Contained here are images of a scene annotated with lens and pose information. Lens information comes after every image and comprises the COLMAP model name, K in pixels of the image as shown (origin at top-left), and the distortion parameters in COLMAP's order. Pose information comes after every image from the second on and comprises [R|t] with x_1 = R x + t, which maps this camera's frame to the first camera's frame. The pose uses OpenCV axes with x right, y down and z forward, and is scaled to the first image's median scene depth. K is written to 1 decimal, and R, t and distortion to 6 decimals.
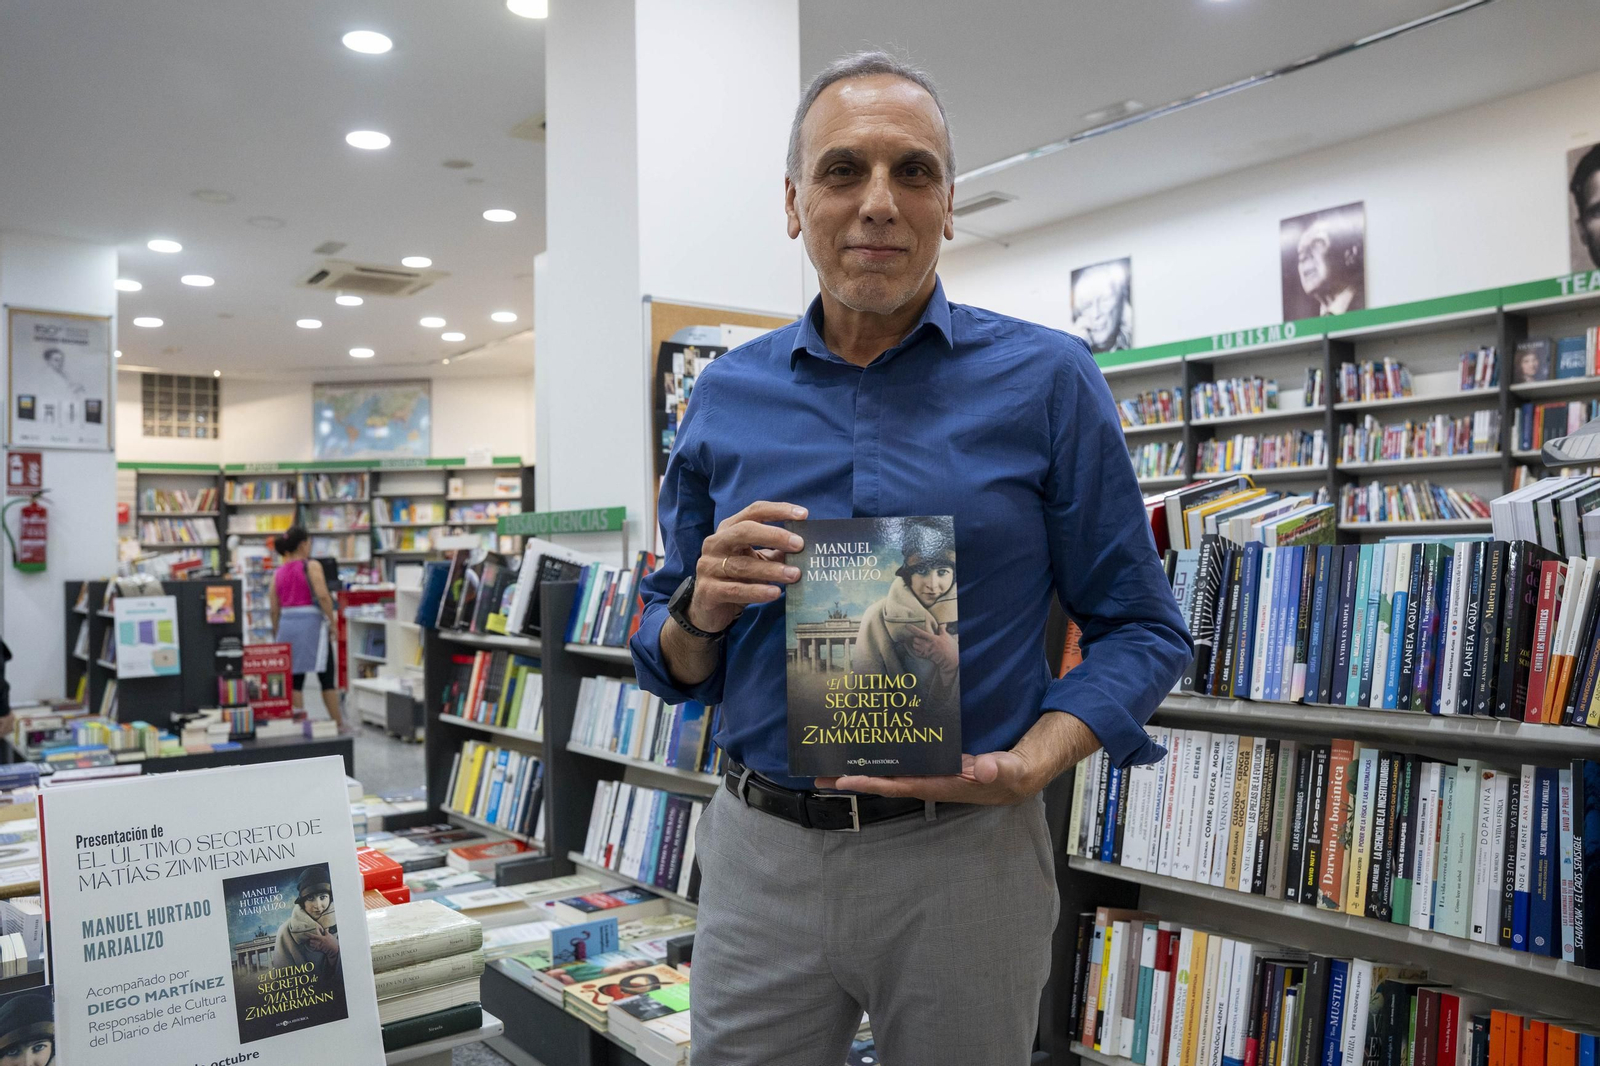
lens RADIAL K [[1242.6, 0, 803.5], [0, 1242.6, 528.6], [0, 0, 1]] dist [-0.109300, 0.110492]
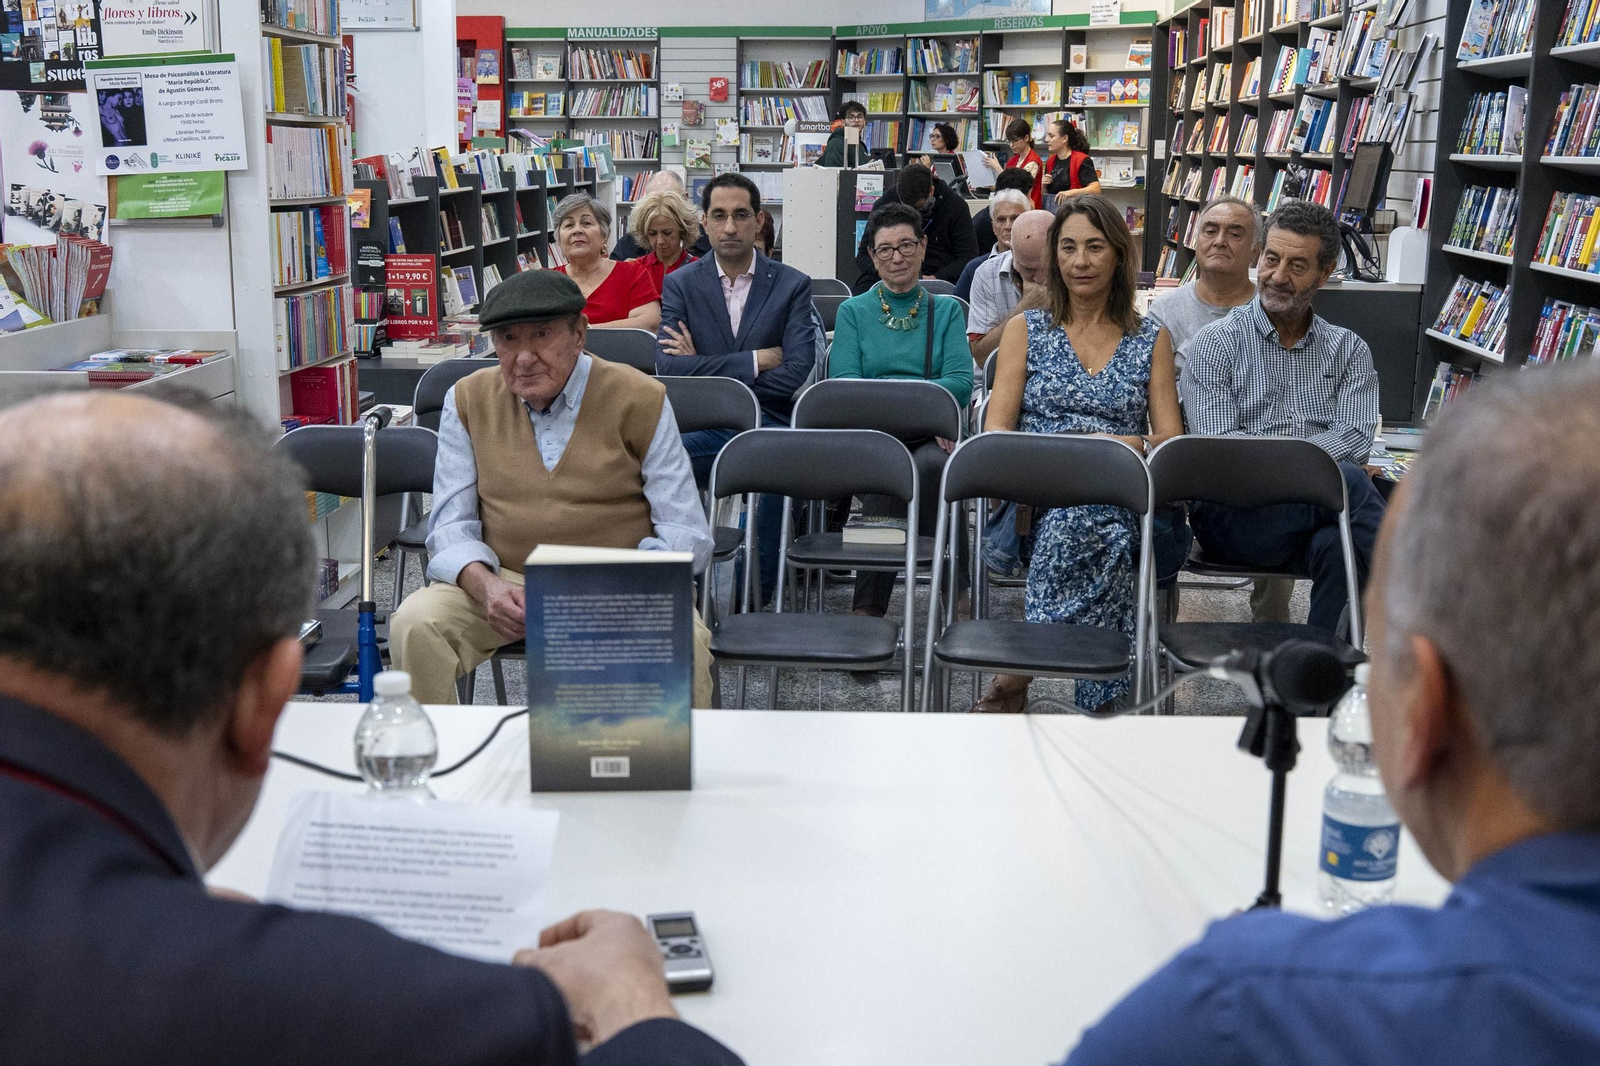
lens RADIAL K [[1692.7, 0, 798.4], [0, 1692.7, 513.5], [0, 0, 1]] dist [-0.135751, 0.110085]
pose [[0.736656, 0.169312, -0.654730, 0.549417], [-0.007181, 0.970056, 0.242775, -0.019132], [0.676230, -0.174140, 0.715813, 0.263273]]
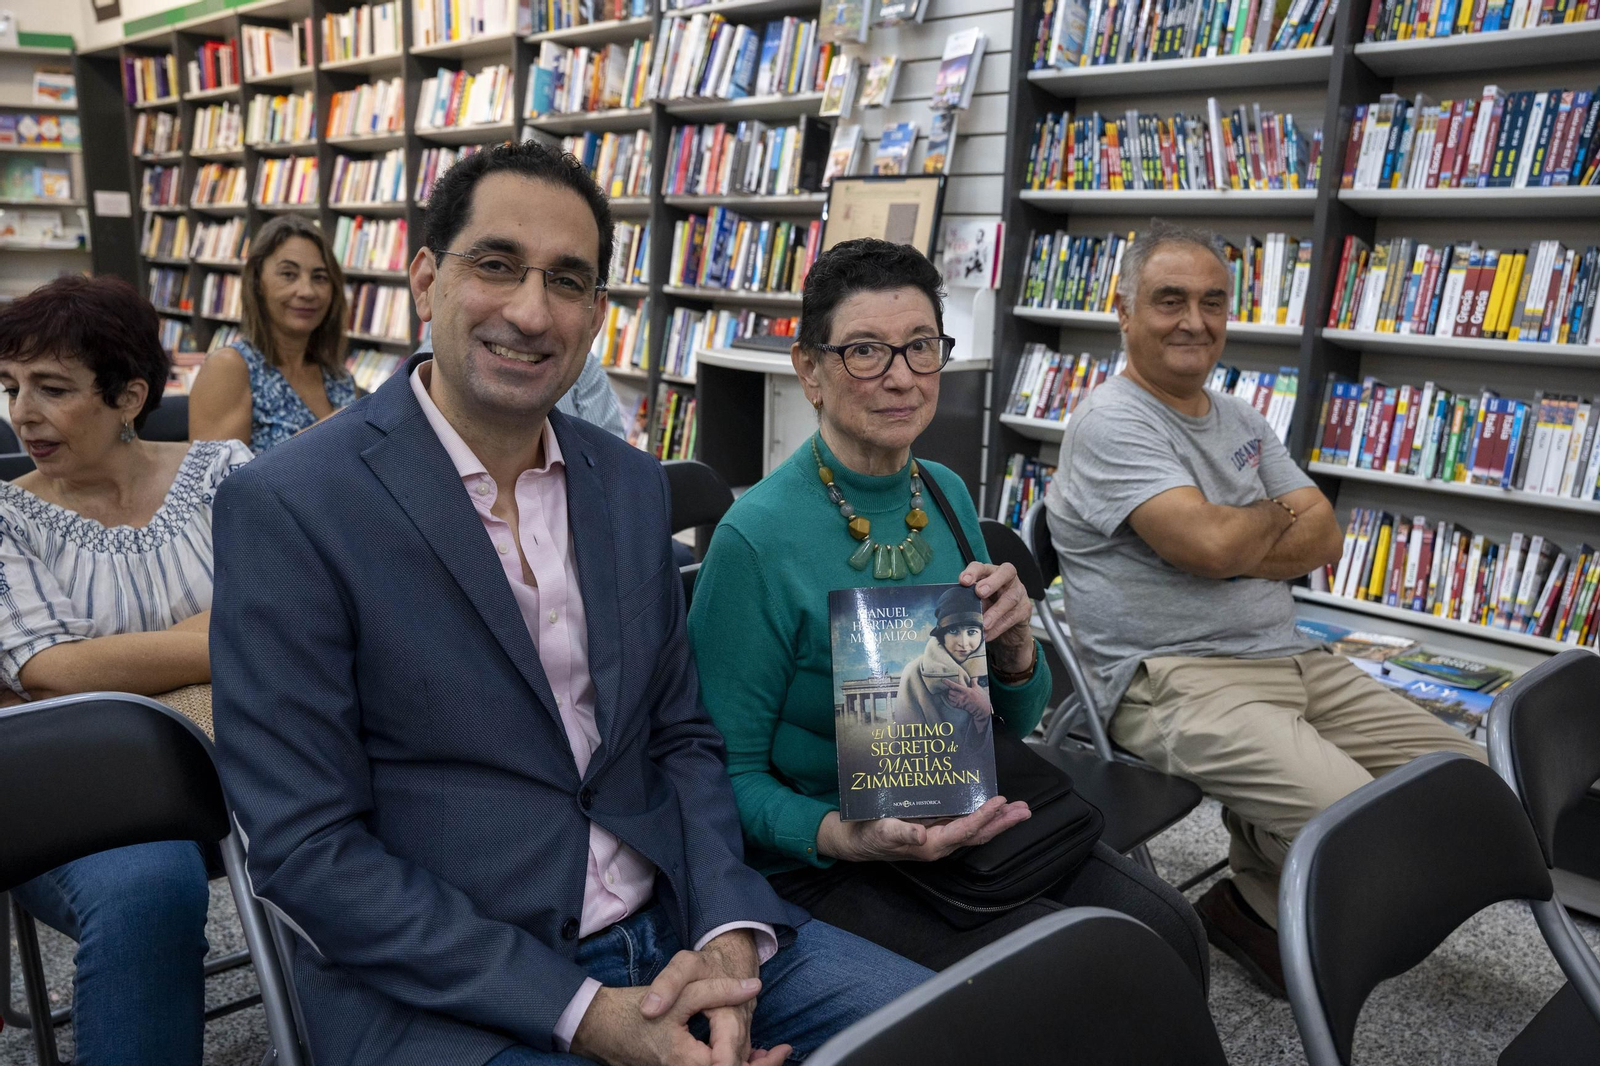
lens RADIAL K [[1310.7, 0, 803.6], [0, 1310.7, 535.6], [0, 0, 1]] dist [-0.095859, 0.160680]
pose [[0.992617, 0.022519, 0.119182, 0.098102], [-0.050370, 0.970409, 0.236154, 0.018179], [-0.110337, -0.240414, 0.964379, 0.575844]]
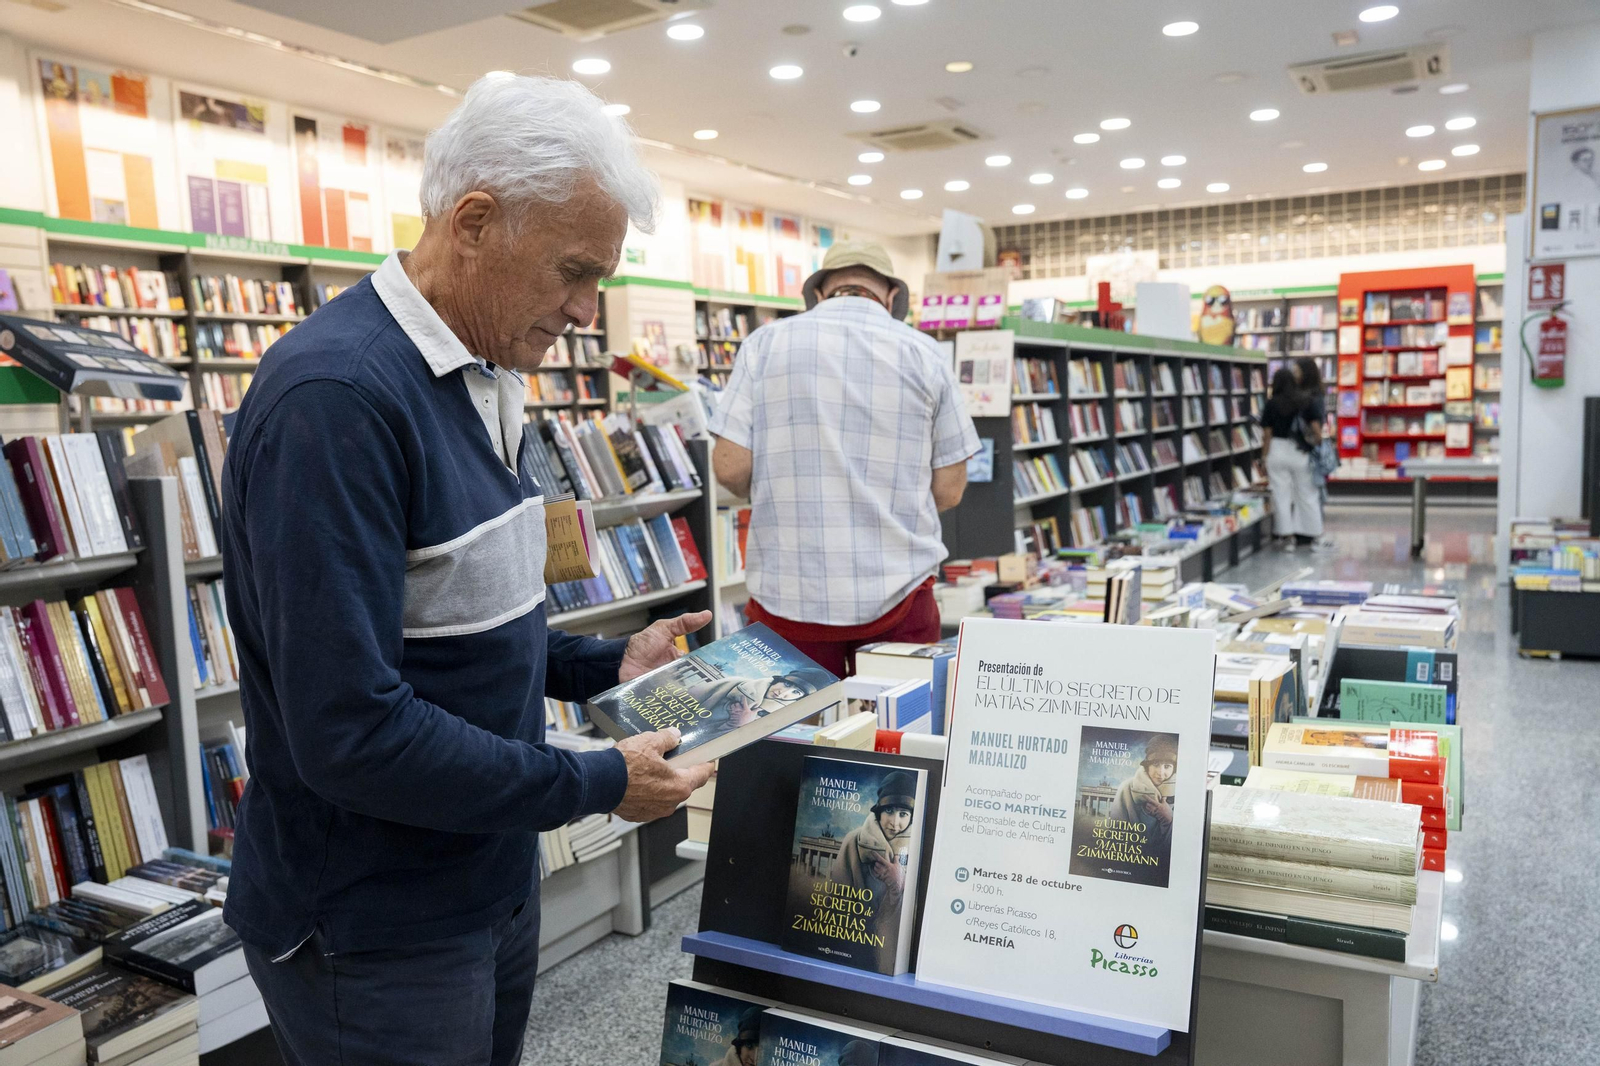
lens RADIAL K [[1250.7, 0, 801.2], [0, 1250.7, 535.8], [0, 0, 1]] dist [-0.099870, 0.132115]
pose [[0.370743, 0.104514, -0.922836, 0.073423], [0.048781, 0.990085, 0.131728, -0.006274], [0.927454, -0.093854, 0.361968, 0.064251]]
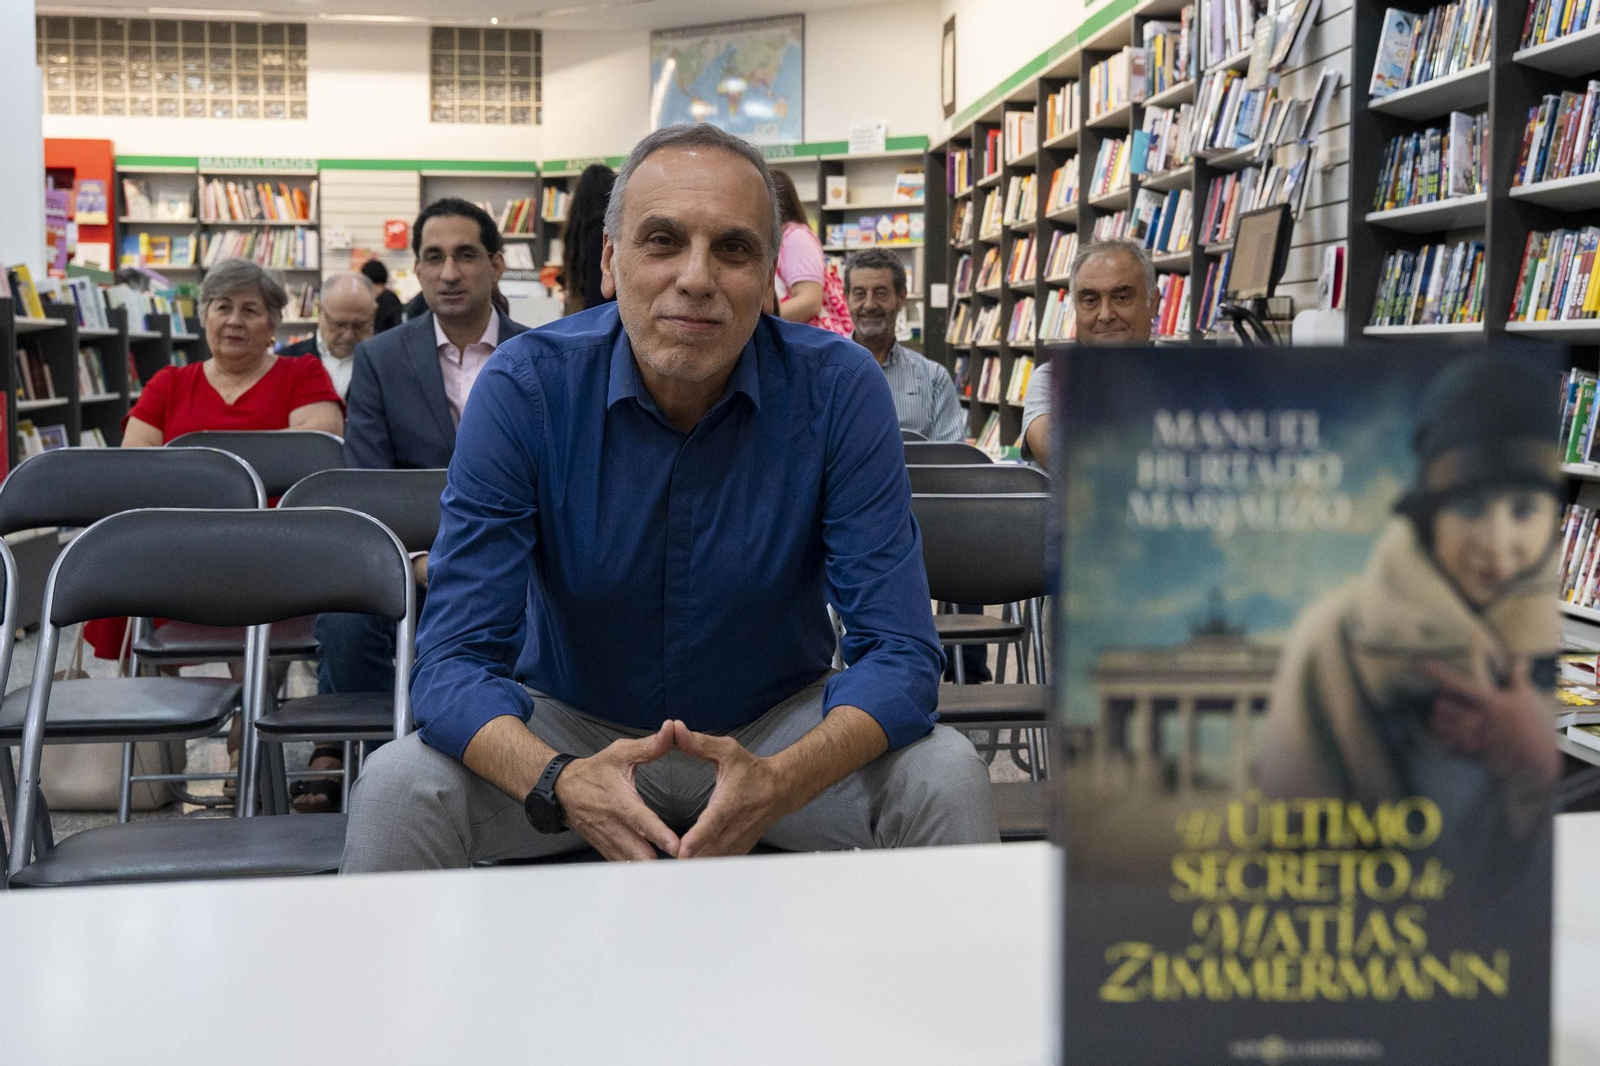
lens RADIAL K [[1934.9, 0, 926.4], [0, 1934.9, 451.4], [0, 0, 1]] dist [-0.027801, 0.072807]
pose [[0.869804, 0.047428, -0.491113, 0.453322], [-0.009369, 0.996777, 0.079669, 0.036678], [0.493309, -0.064695, 0.867445, 0.340447]]
